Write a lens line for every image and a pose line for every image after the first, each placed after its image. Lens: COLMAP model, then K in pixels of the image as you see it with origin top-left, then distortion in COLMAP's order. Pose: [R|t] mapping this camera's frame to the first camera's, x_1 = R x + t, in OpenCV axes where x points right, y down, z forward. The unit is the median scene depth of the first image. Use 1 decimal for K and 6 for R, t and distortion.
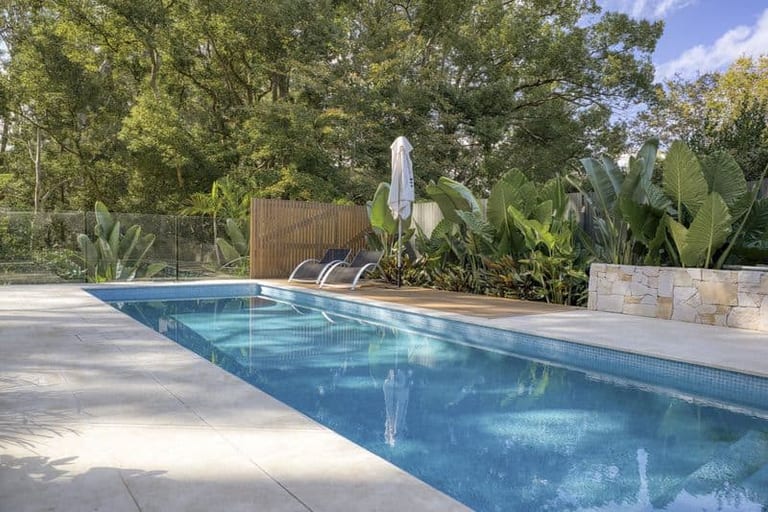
lens RADIAL K [[541.6, 0, 380.4], [0, 541.6, 277.1], [0, 0, 1]] dist [-0.023468, -0.003042]
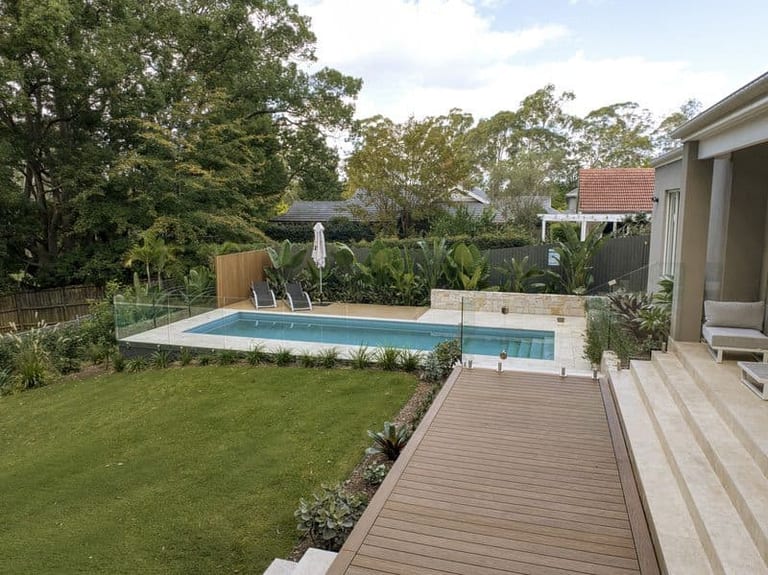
lens RADIAL K [[559.9, 0, 376.1], [0, 559.9, 294.0], [0, 0, 1]] dist [0.026153, -0.026009]
pose [[0.810458, -0.121302, 0.573101, -0.875853], [0.061815, 0.990573, 0.122246, -0.227114], [-0.582527, -0.063649, 0.810316, -0.633935]]
